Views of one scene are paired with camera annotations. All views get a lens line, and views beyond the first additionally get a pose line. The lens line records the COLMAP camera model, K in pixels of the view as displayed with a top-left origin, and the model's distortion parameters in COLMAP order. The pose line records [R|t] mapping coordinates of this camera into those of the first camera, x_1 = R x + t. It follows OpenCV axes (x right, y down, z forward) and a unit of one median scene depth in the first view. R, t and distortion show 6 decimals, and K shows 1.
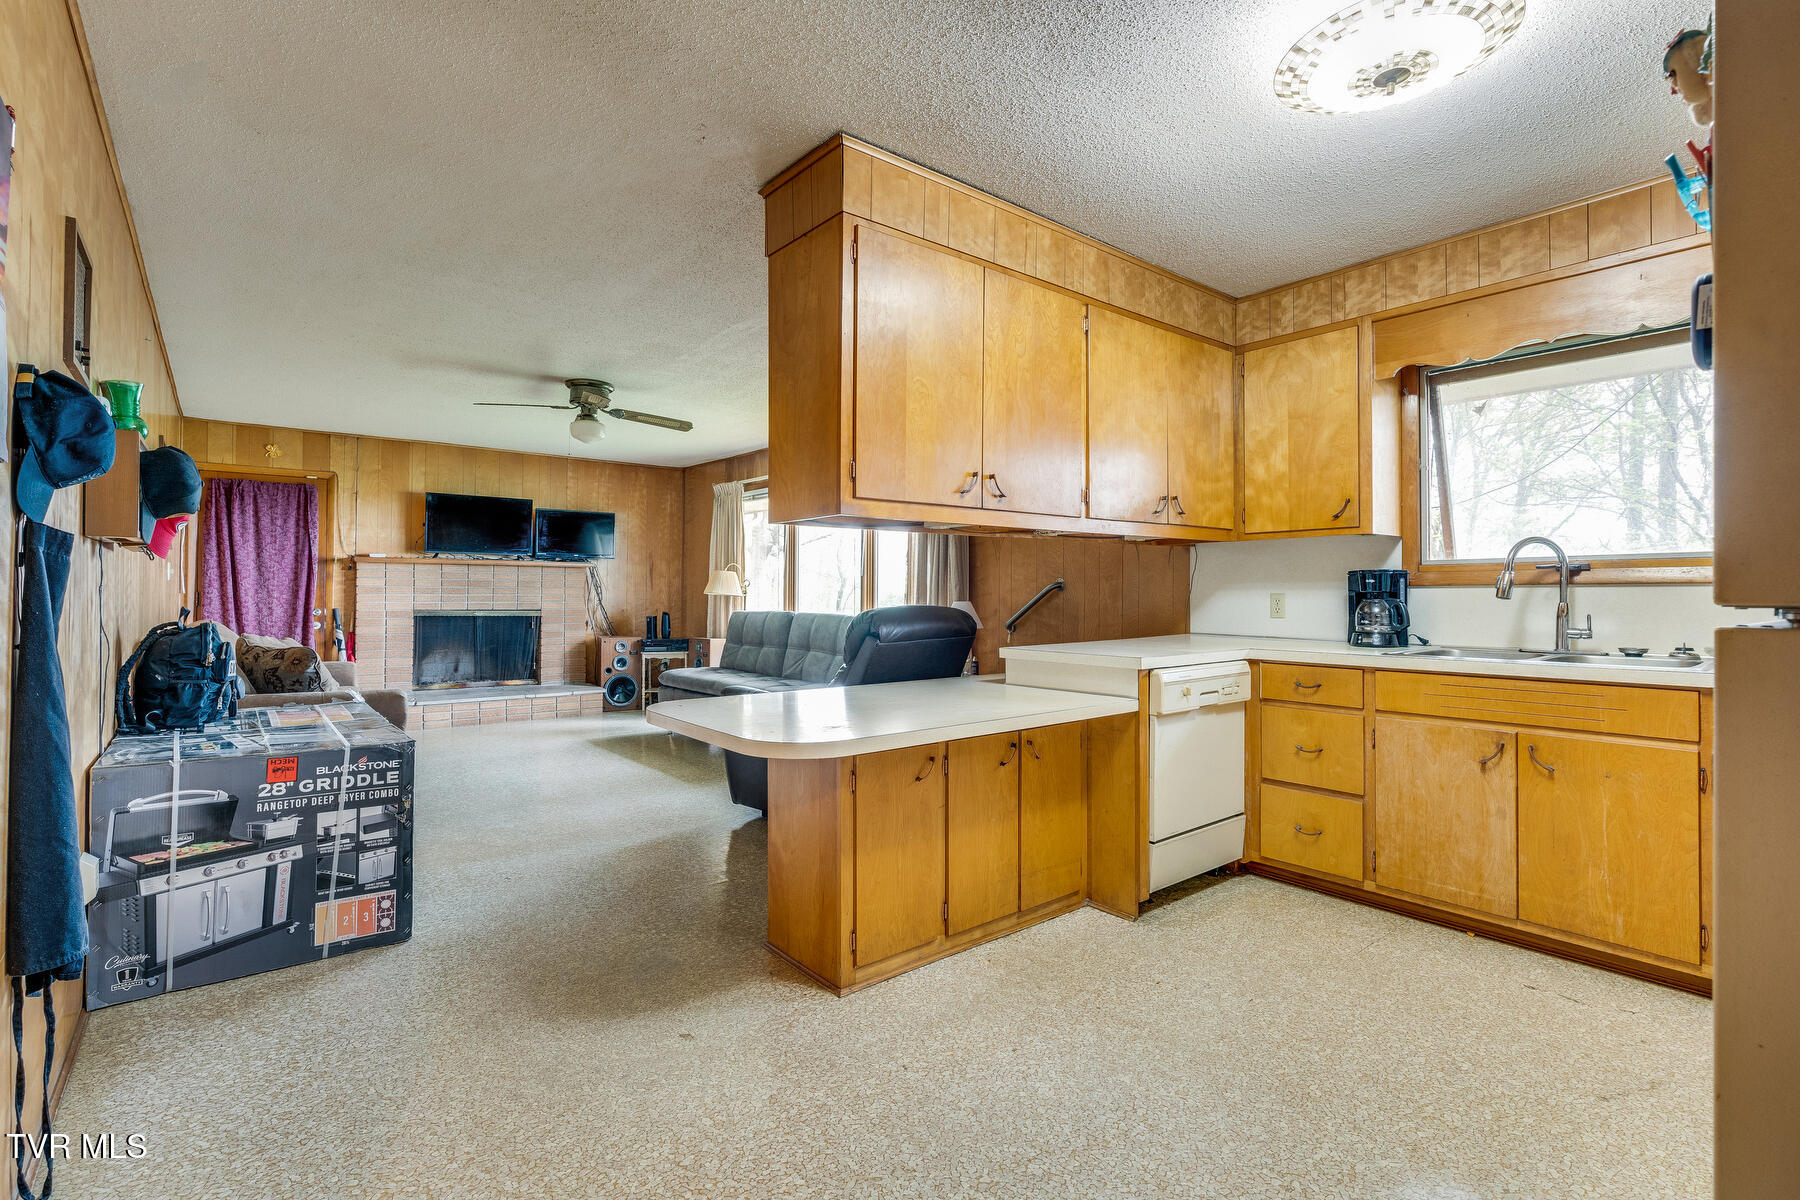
lens RADIAL K [[819.4, 0, 893.2], [0, 819.4, 587.4], [0, 0, 1]] dist [-0.008921, 0.000569]
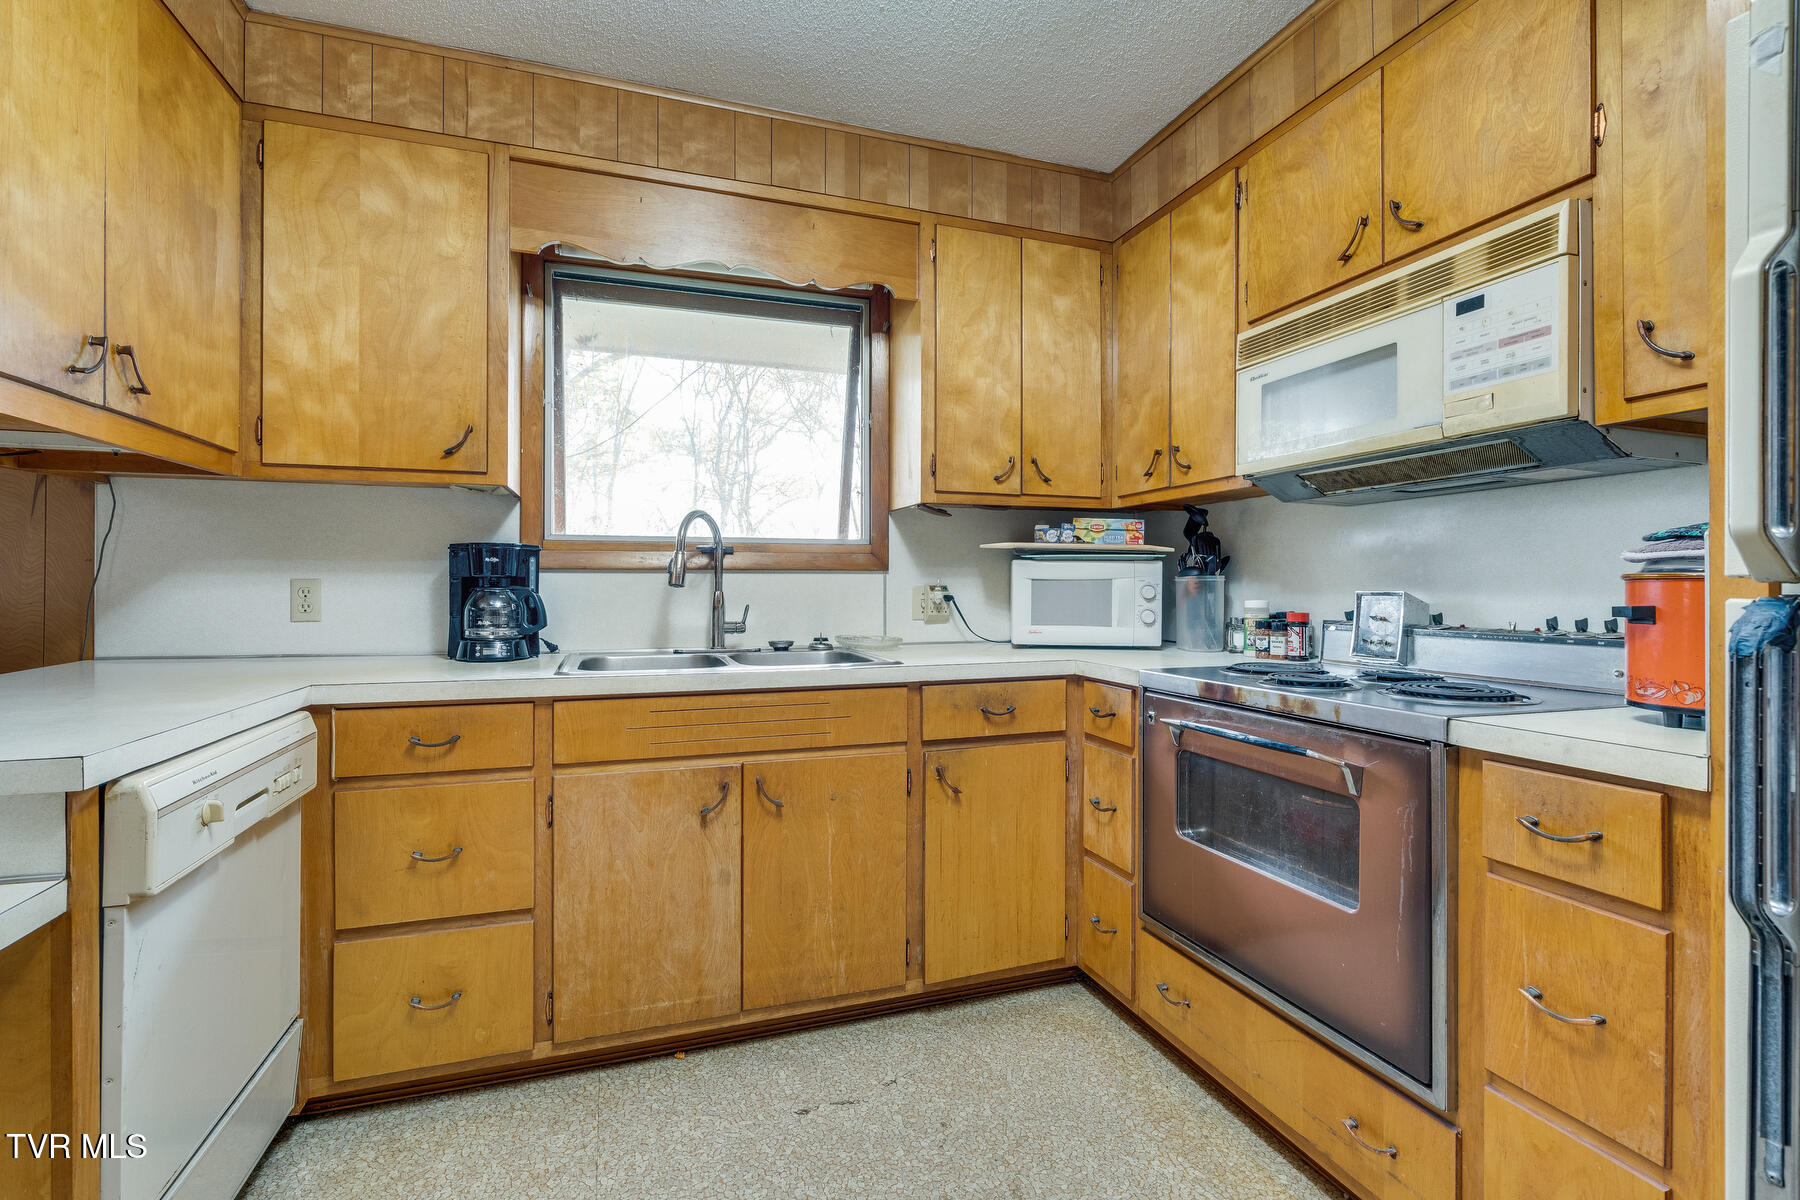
lens RADIAL K [[819.4, 0, 905.9], [0, 819.4, 589.1], [0, 0, 1]] dist [-0.008921, 0.000569]
pose [[0.339987, -0.000552, 0.940430, 0.093670], [-0.007911, 0.999963, 0.003447, 0.011477], [-0.940397, -0.008611, 0.339970, 0.519747]]
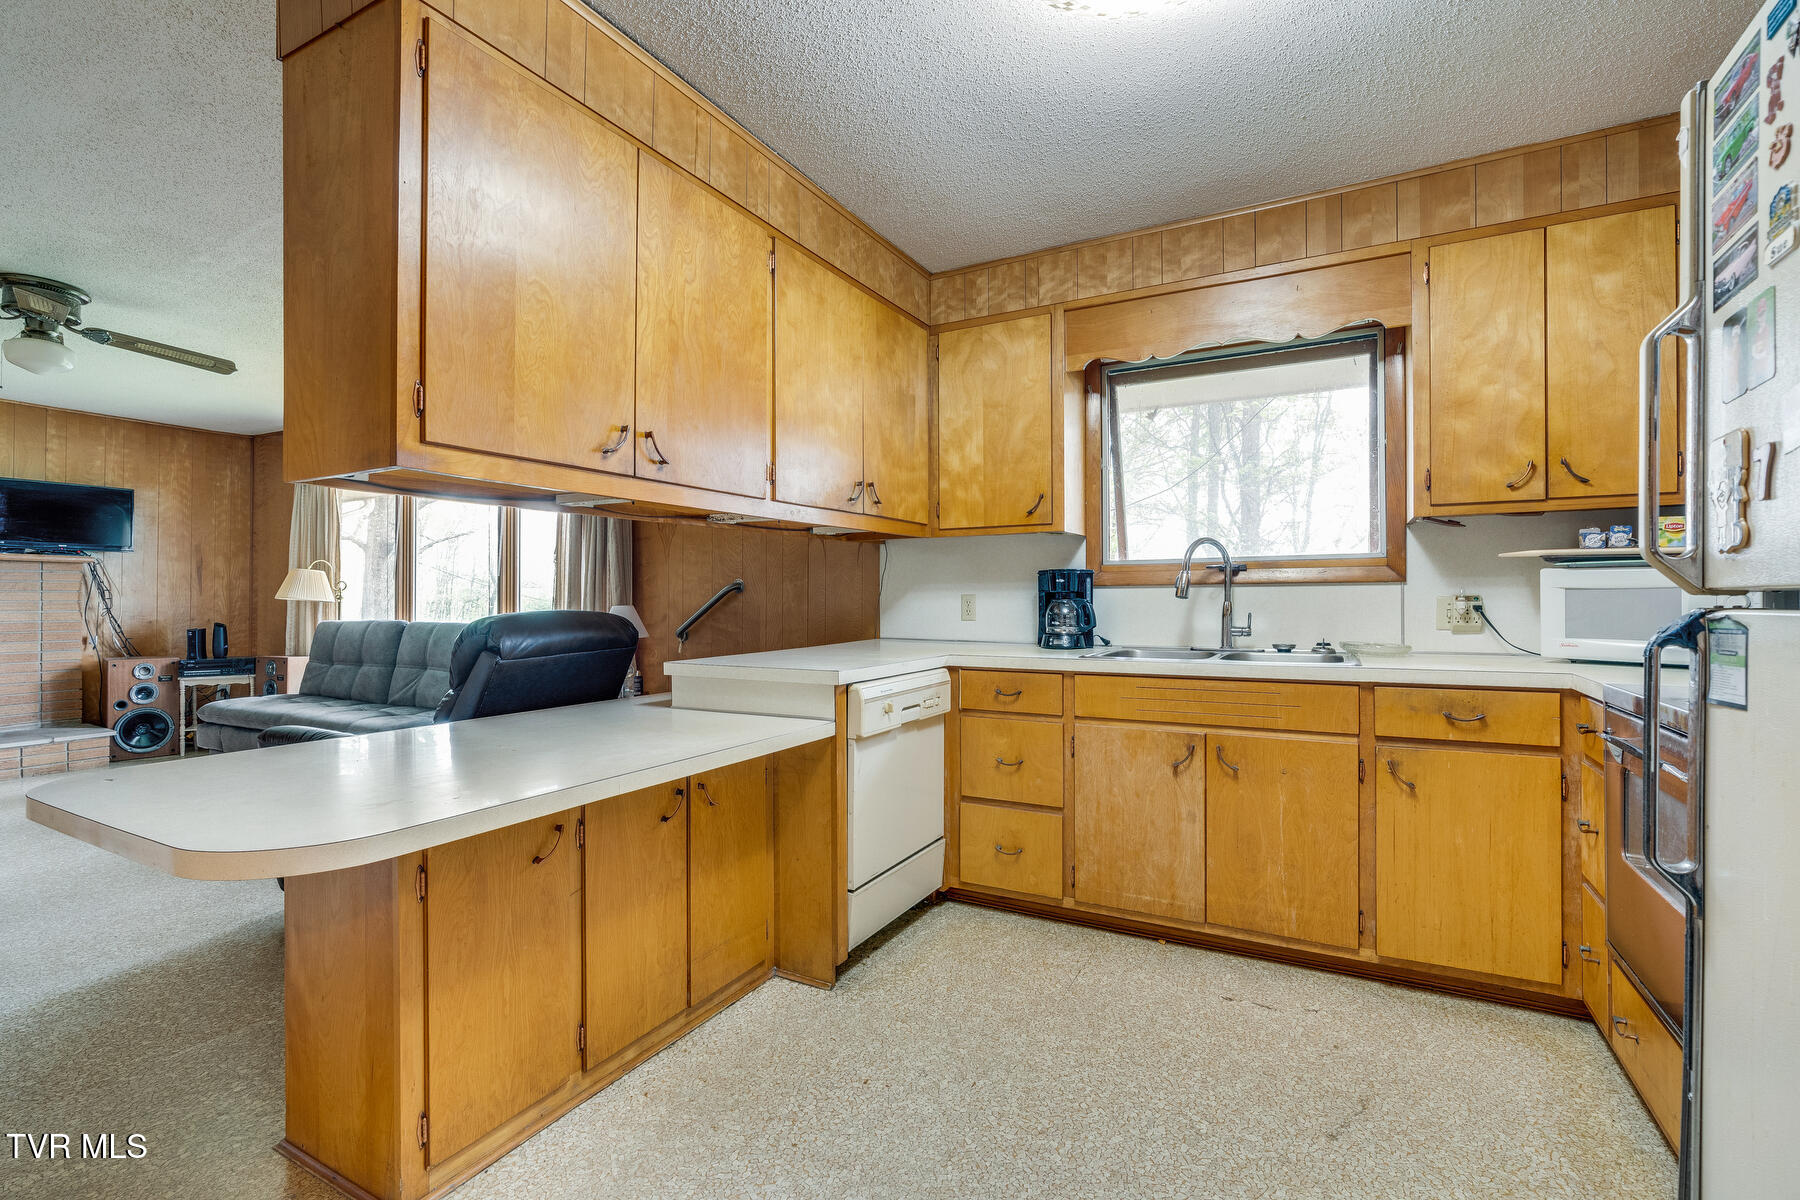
lens RADIAL K [[819.4, 0, 895.2], [0, 819.4, 594.9], [0, 0, 1]] dist [-0.008921, 0.000569]
pose [[0.924533, -0.001688, 0.381099, 0.037985], [0.000747, 0.999996, 0.002617, 0.006828], [-0.381102, -0.002135, 0.924530, 0.198344]]
